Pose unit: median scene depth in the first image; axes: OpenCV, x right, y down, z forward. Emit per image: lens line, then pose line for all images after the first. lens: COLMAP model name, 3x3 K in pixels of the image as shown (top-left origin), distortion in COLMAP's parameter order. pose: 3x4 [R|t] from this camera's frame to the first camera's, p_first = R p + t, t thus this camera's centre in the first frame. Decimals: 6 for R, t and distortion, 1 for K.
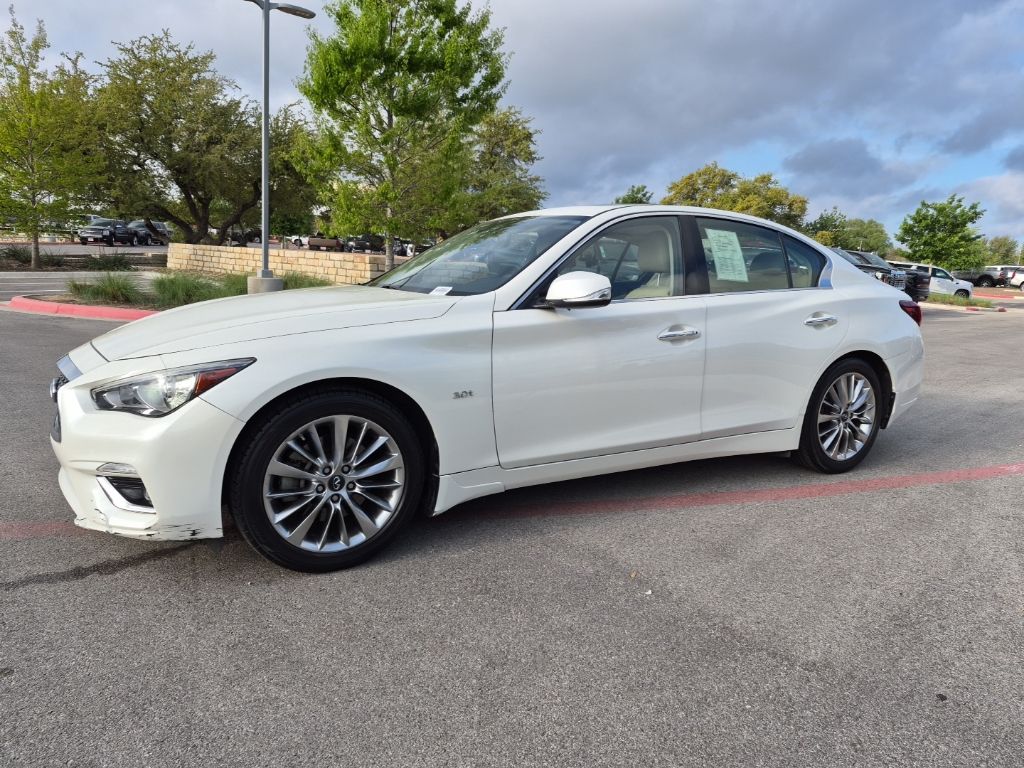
lens RADIAL K [[713.7, 0, 517.5], [0, 713.7, 394.8], [0, 0, 1]] dist [0.066442, -0.056011]
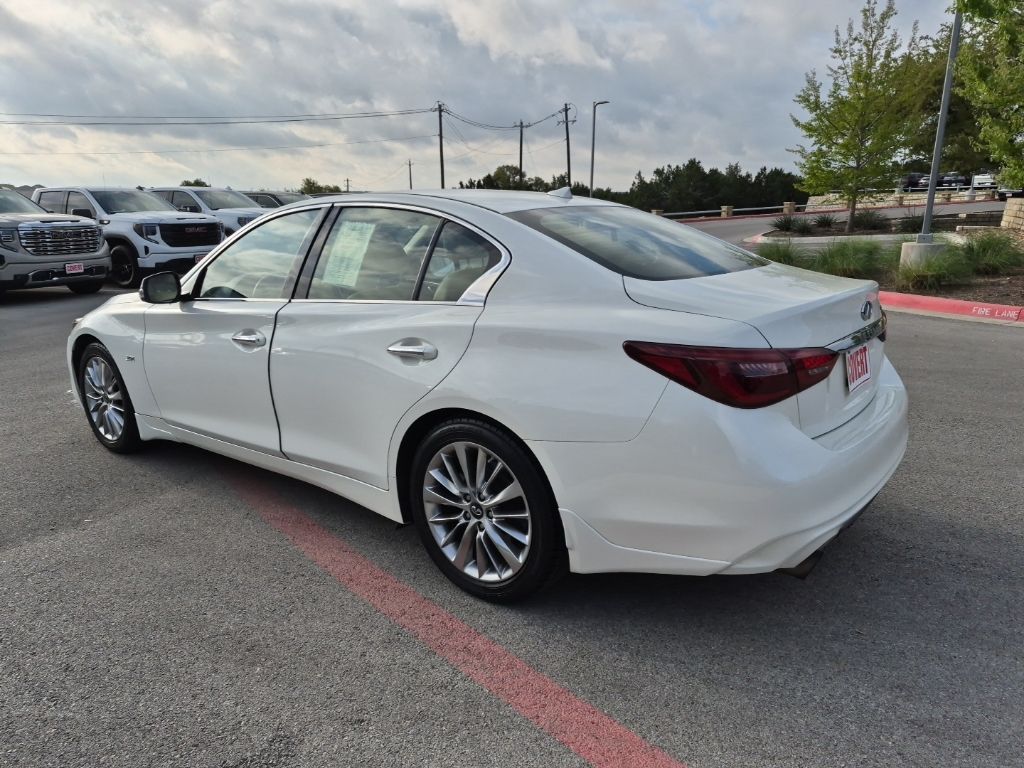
lens RADIAL K [[713.7, 0, 508.4], [0, 713.7, 389.5], [0, 0, 1]] dist [0.066442, -0.056011]
pose [[0.349357, 0.182648, -0.919016, 1.058490], [-0.134771, 0.980413, 0.143618, -0.172800], [0.927247, 0.073683, 0.367130, 0.827501]]
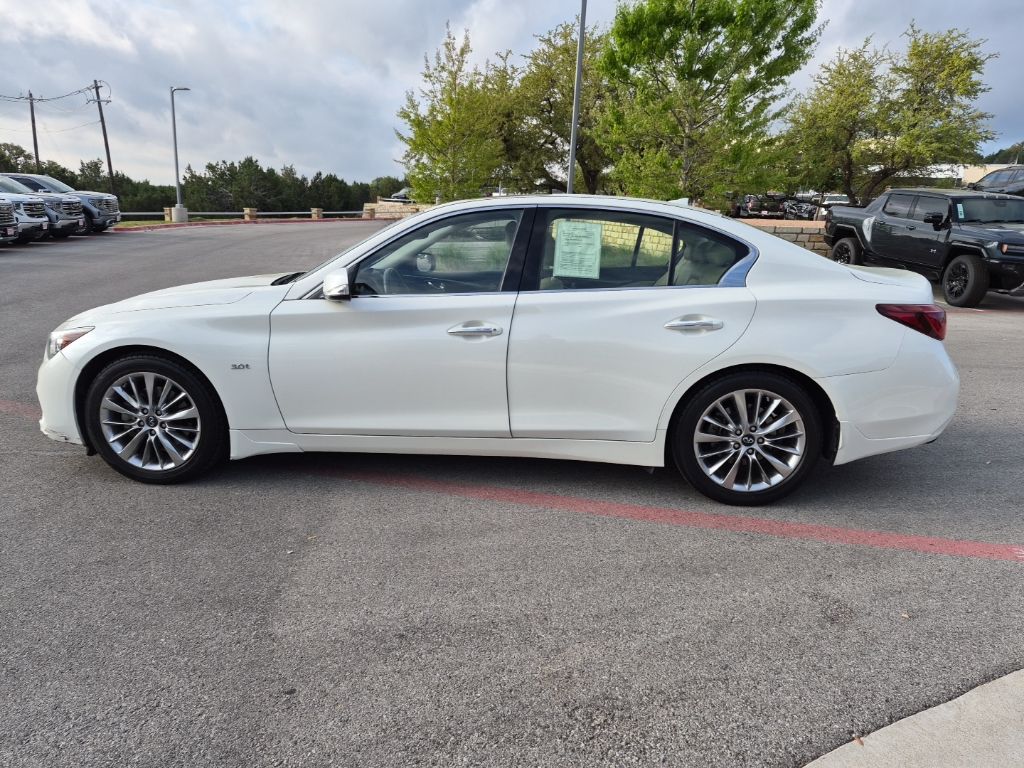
lens RADIAL K [[713.7, 0, 502.0], [0, 713.7, 394.3], [0, 0, 1]] dist [0.066442, -0.056011]
pose [[0.820750, 0.119379, -0.558675, 0.710401], [-0.090319, 0.992739, 0.079444, -0.066318], [0.564102, -0.014745, 0.825573, 0.157472]]
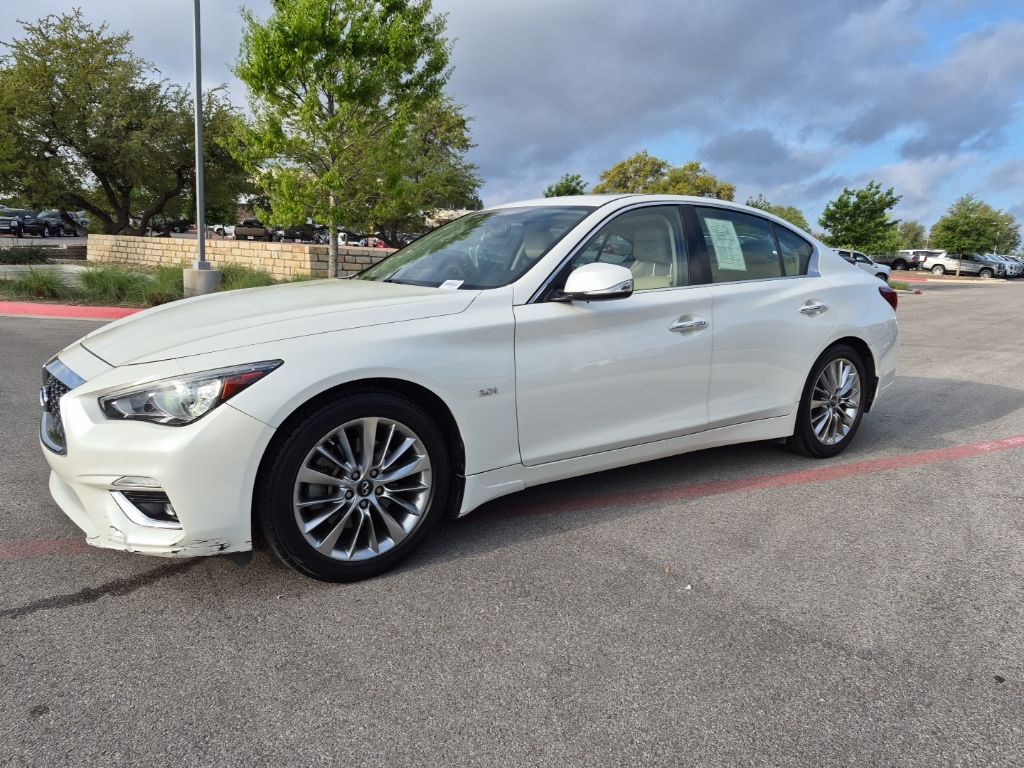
lens RADIAL K [[713.7, 0, 507.3], [0, 713.7, 392.4], [0, 0, 1]] dist [0.066442, -0.056011]
pose [[0.996417, -0.025843, 0.080531, -0.091375], [0.024819, 0.999598, 0.013693, -0.008919], [-0.080853, -0.011645, 0.996658, 0.021962]]
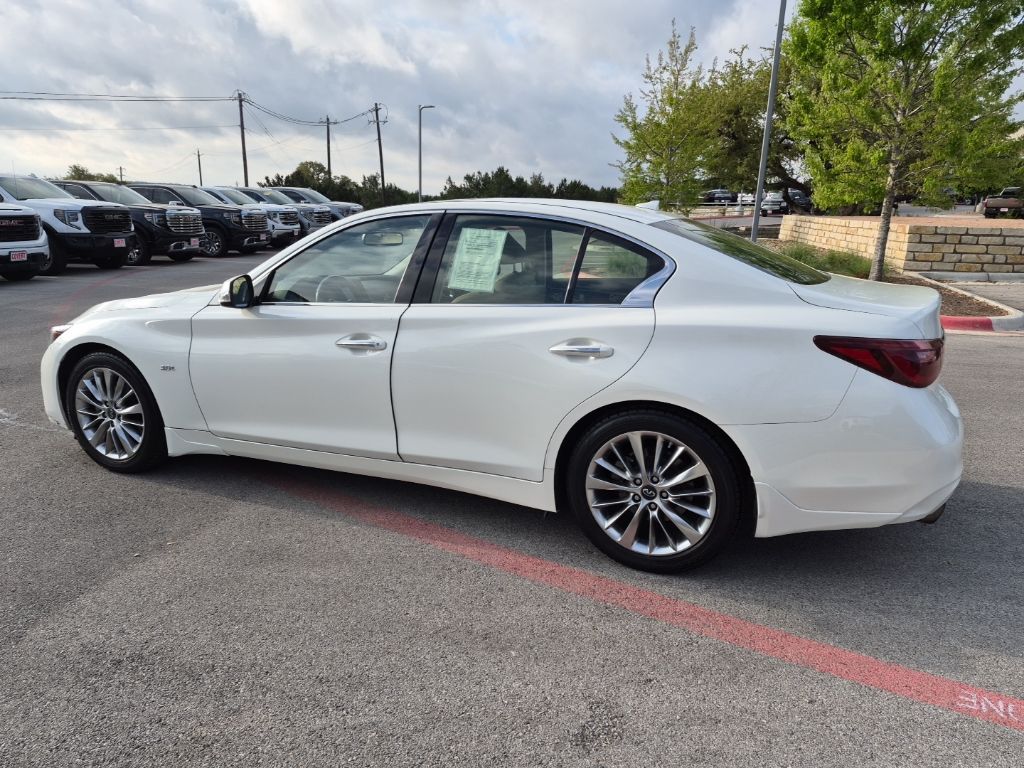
lens RADIAL K [[713.7, 0, 510.4], [0, 713.7, 382.8], [0, 0, 1]] dist [0.066442, -0.056011]
pose [[0.593676, 0.155088, -0.789618, 0.941791], [-0.130700, 0.986807, 0.095551, -0.127720], [0.794019, 0.046476, 0.606113, 0.495879]]
